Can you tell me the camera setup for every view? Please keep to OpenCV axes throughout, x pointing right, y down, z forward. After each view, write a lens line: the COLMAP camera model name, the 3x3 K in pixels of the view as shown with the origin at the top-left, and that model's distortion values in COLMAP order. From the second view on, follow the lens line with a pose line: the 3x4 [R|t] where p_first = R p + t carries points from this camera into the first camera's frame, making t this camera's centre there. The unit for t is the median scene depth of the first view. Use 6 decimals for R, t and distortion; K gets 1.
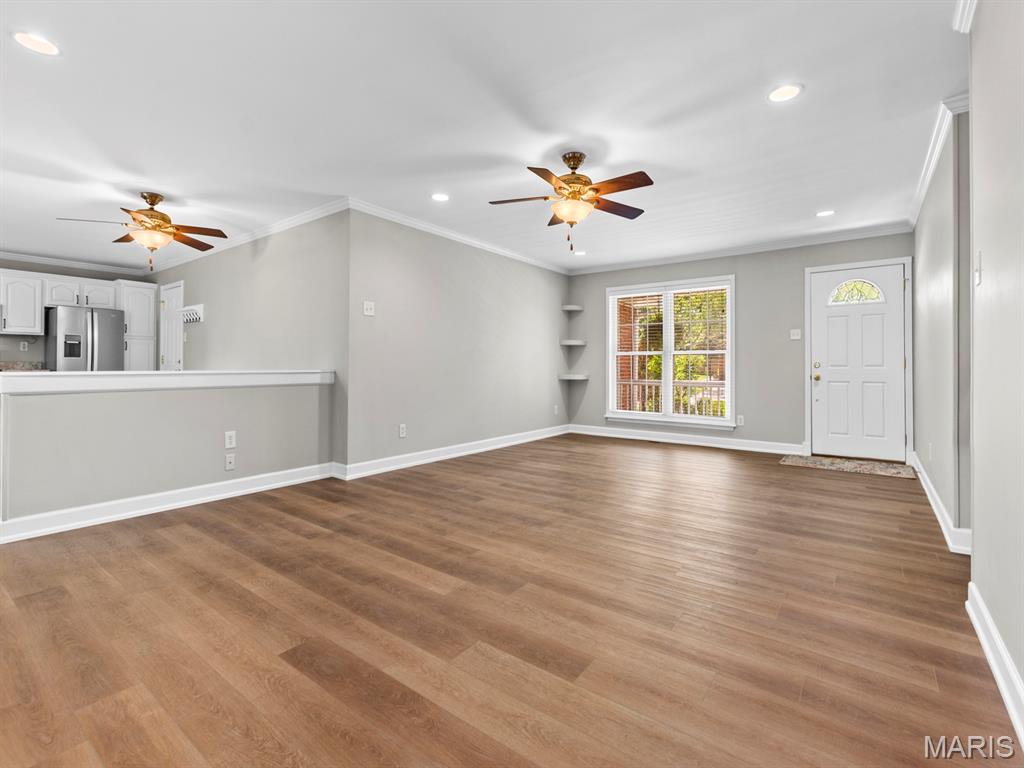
lens RADIAL K [[471.0, 0, 523.2], [0, 471.0, 362.8], [0, 0, 1]] dist [0.005195, -0.003344]
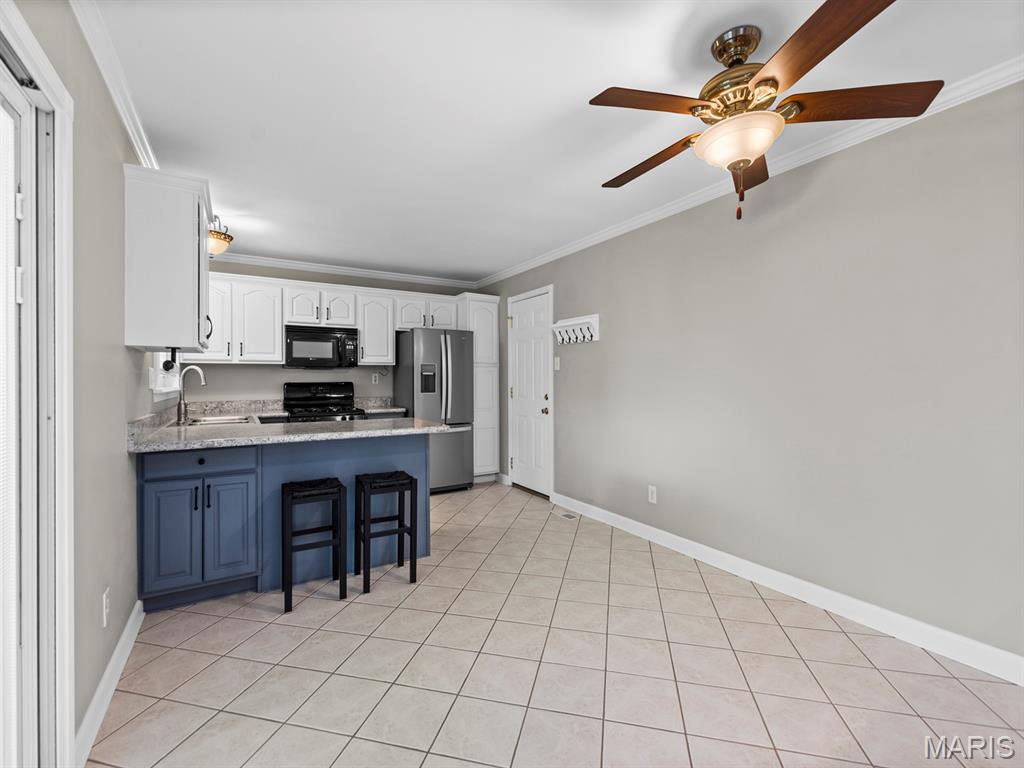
lens RADIAL K [[471.0, 0, 514.2], [0, 471.0, 383.1], [0, 0, 1]] dist [0.005195, -0.003344]
pose [[0.918824, -0.006430, -0.394614, -0.491926], [0.009481, 0.999938, 0.005782, -0.029727], [0.394553, -0.009054, 0.918829, 0.319031]]
